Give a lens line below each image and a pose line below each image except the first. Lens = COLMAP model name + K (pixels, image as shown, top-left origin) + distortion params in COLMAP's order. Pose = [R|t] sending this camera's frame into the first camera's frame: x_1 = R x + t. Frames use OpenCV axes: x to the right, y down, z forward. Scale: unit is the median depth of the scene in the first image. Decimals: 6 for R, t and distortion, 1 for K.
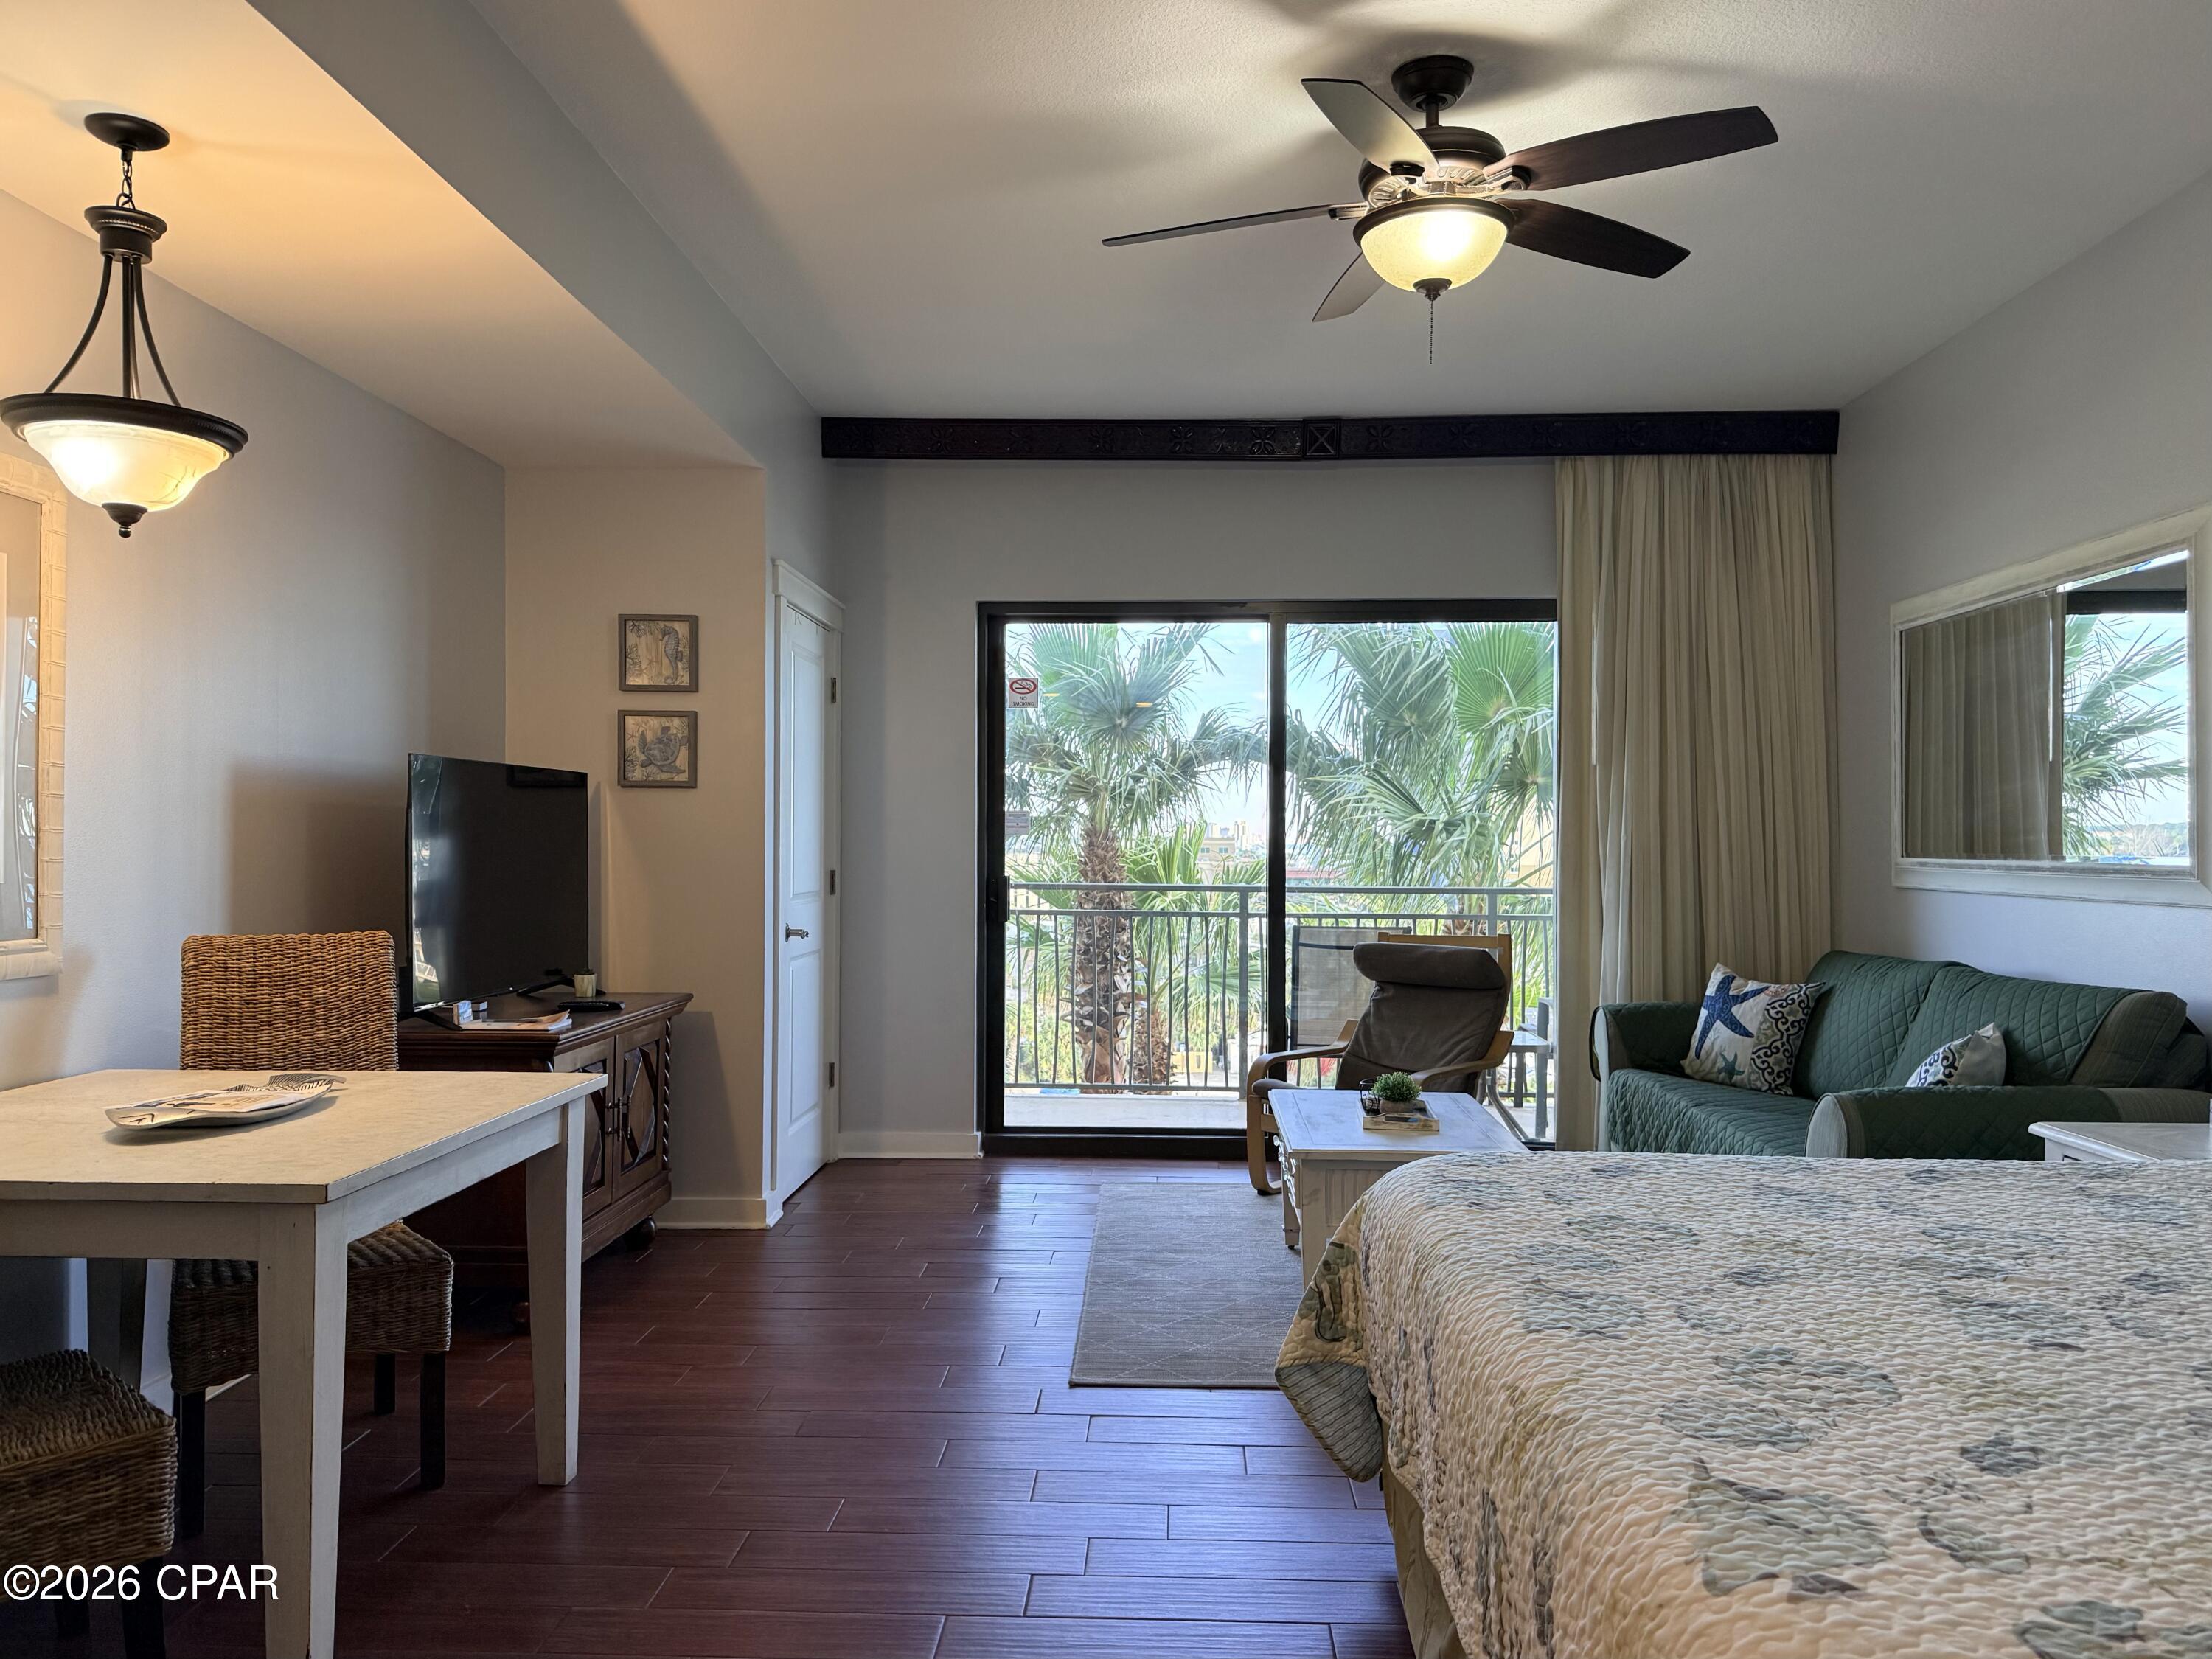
lens RADIAL K [[1608.6, 0, 1053.3], [0, 1608.6, 845.9], [0, 0, 1]] dist [0.062671, -0.085505]
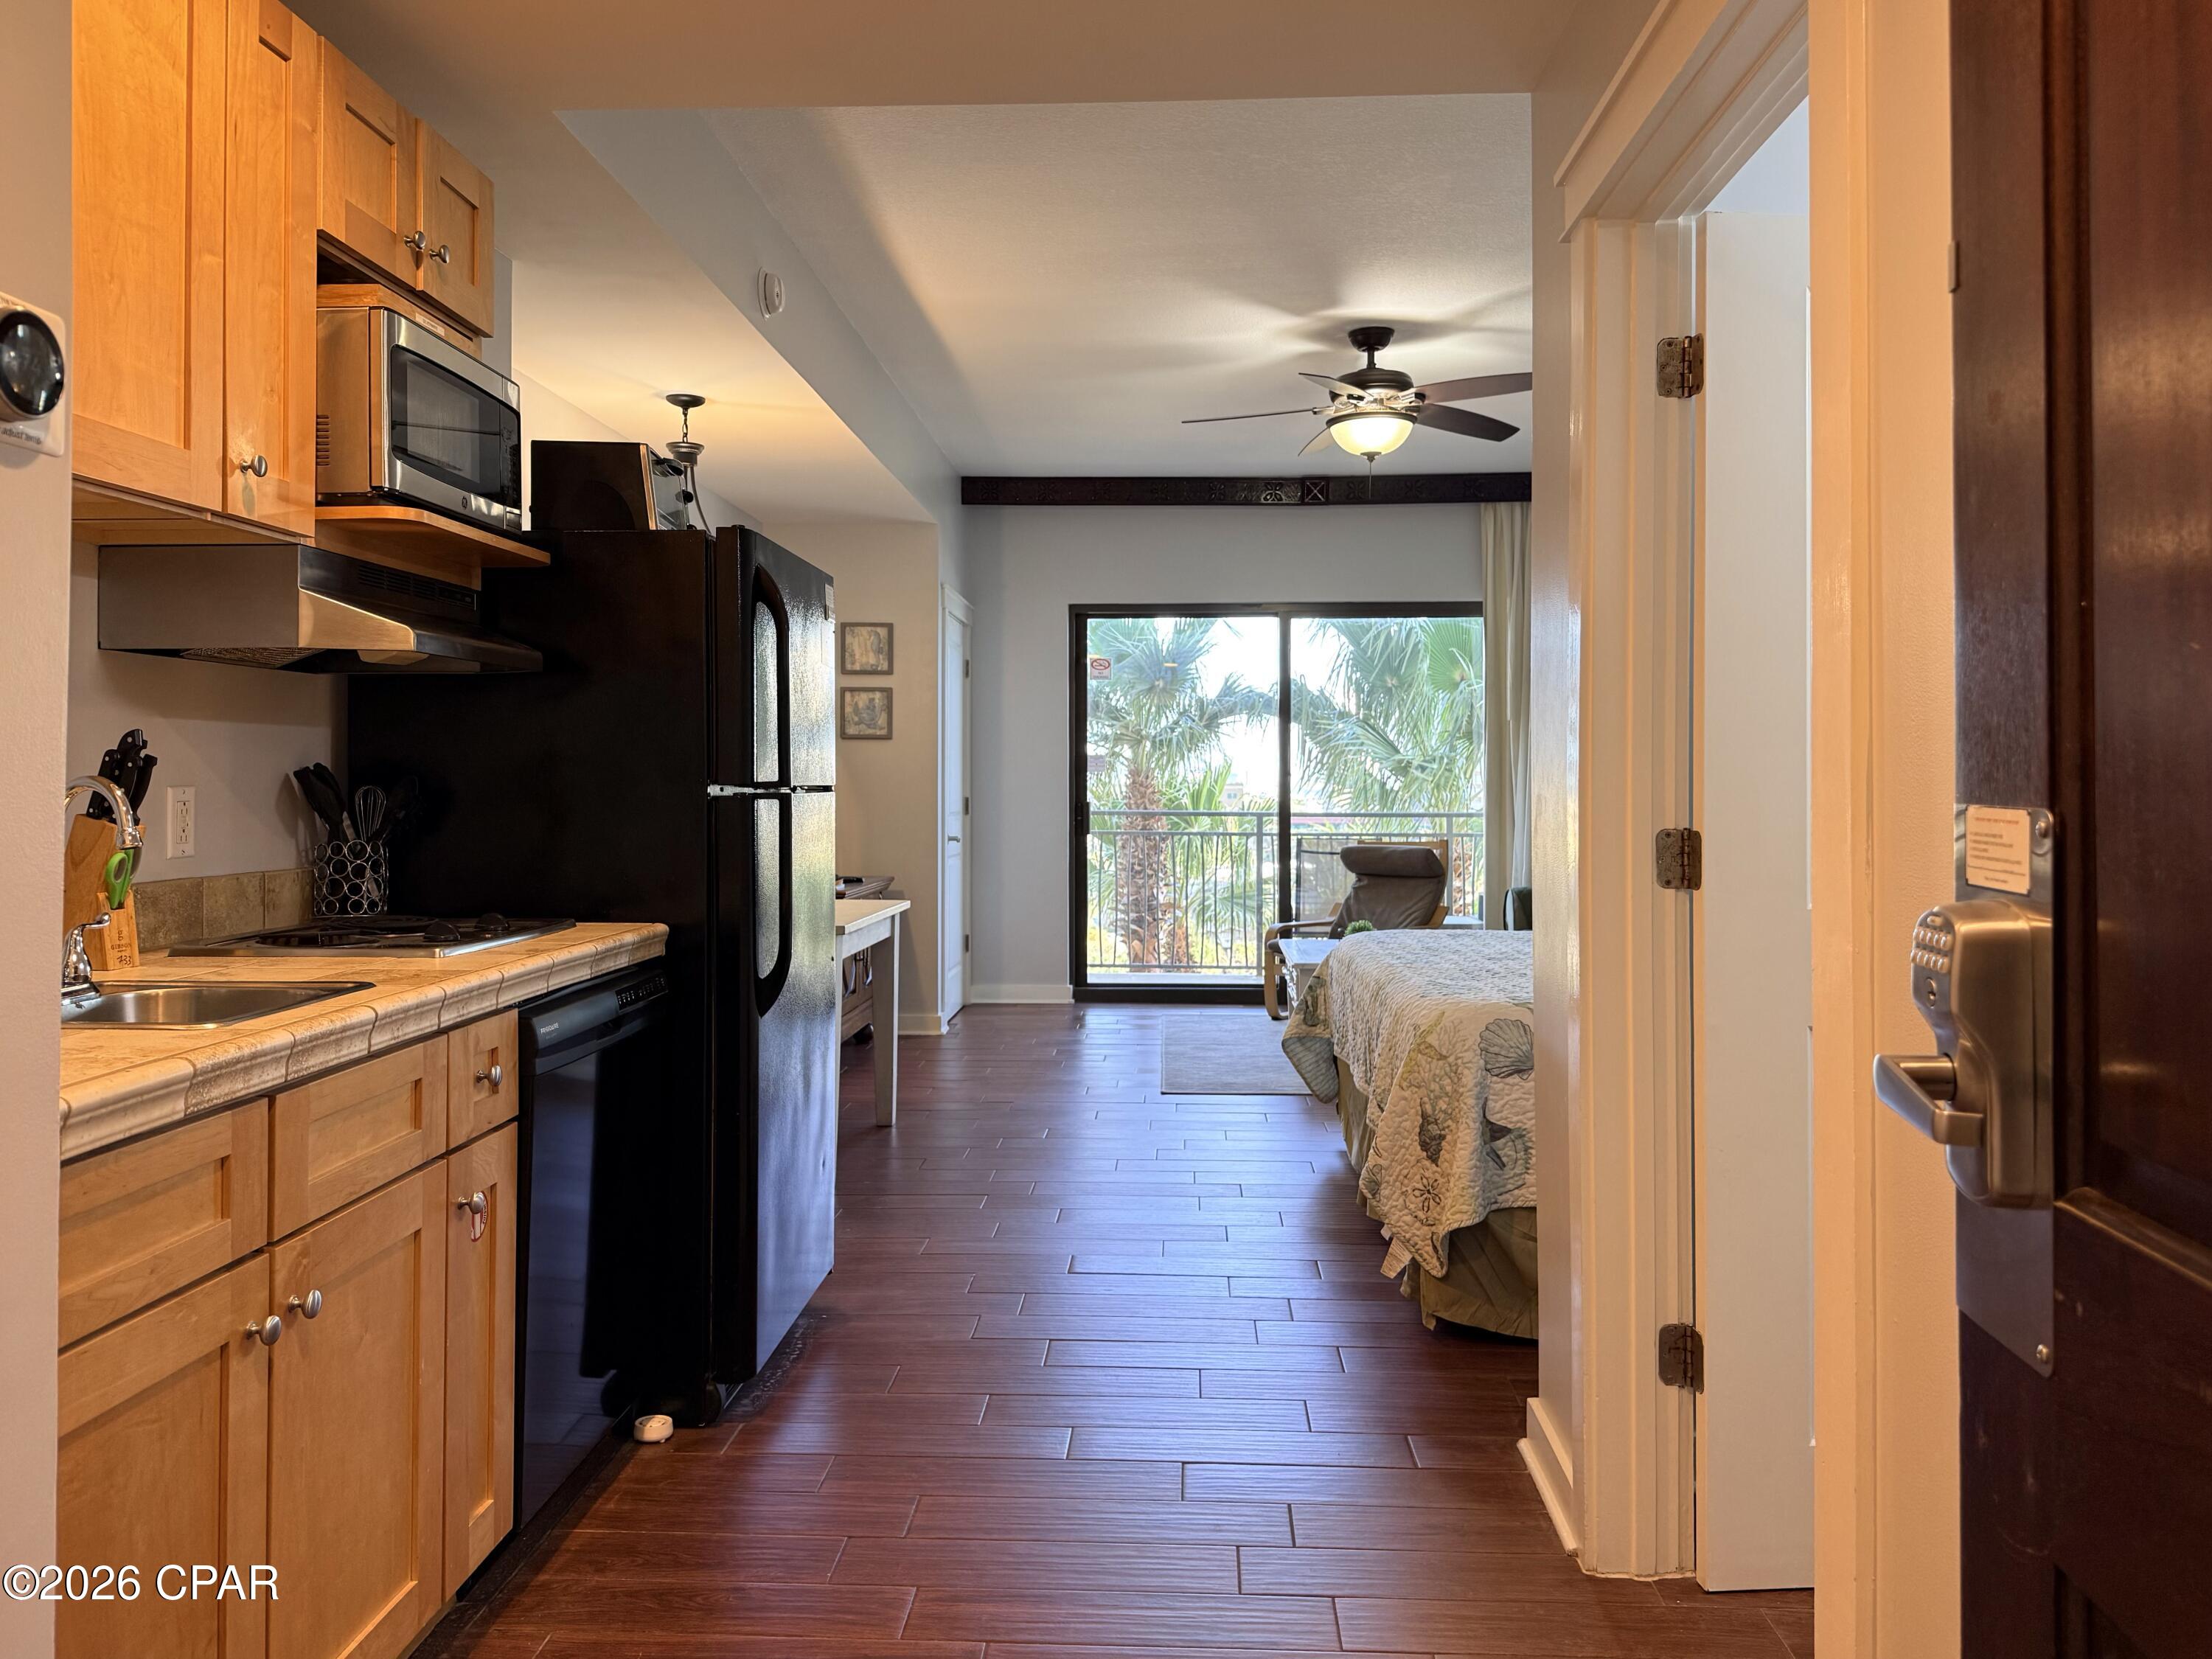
lens RADIAL K [[1608.6, 0, 1057.0], [0, 1608.6, 780.9], [0, 0, 1]] dist [0.062671, -0.085505]
pose [[0.999989, -0.003008, -0.003716, -0.058158], [0.002982, 0.999971, -0.007045, 0.012041], [0.003737, 0.007034, 0.999968, -0.431569]]
